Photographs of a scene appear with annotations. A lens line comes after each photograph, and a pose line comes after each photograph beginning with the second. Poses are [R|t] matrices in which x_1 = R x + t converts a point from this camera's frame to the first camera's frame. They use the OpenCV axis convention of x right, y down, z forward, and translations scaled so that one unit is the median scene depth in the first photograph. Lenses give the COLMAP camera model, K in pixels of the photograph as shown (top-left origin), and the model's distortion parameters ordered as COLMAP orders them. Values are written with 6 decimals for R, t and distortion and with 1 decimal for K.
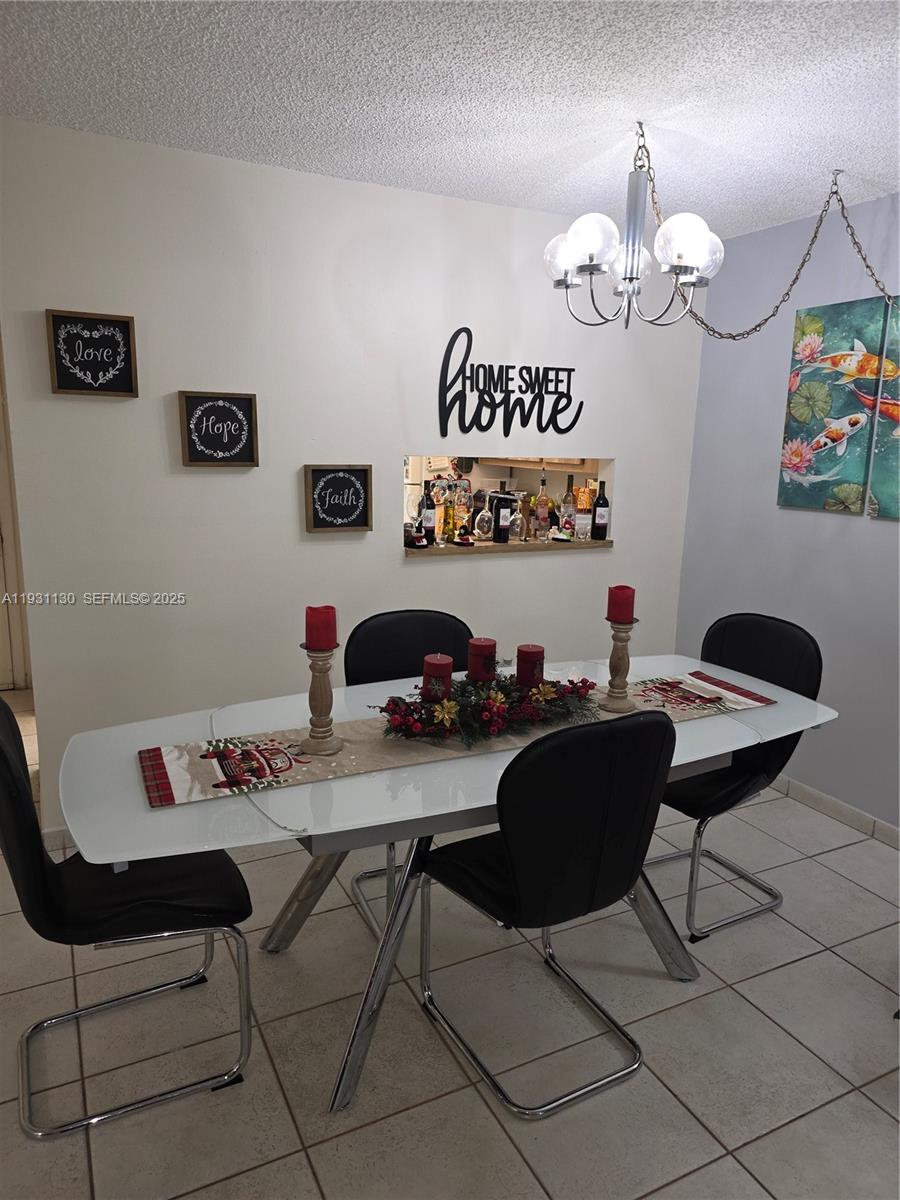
lens RADIAL K [[803.8, 0, 447.9], [0, 803.8, 604.0], [0, 0, 1]] dist [0.060346, -0.051982]
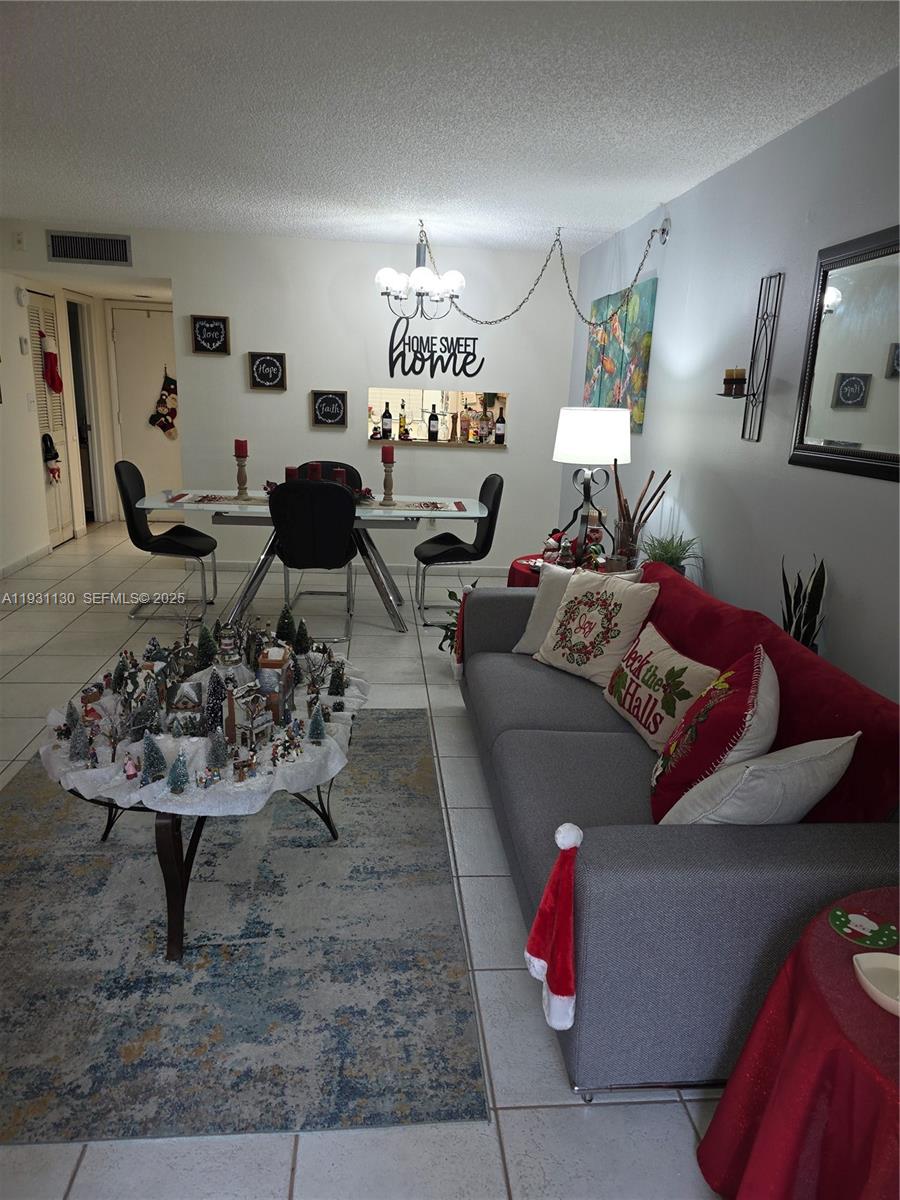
lens RADIAL K [[803.8, 0, 448.7], [0, 803.8, 600.8], [0, 0, 1]] dist [0.060346, -0.051982]
pose [[0.927162, 0.108199, -0.358698, 0.808143], [-0.092414, 0.993855, 0.060919, 0.166391], [0.363085, -0.023334, 0.931464, -0.642583]]
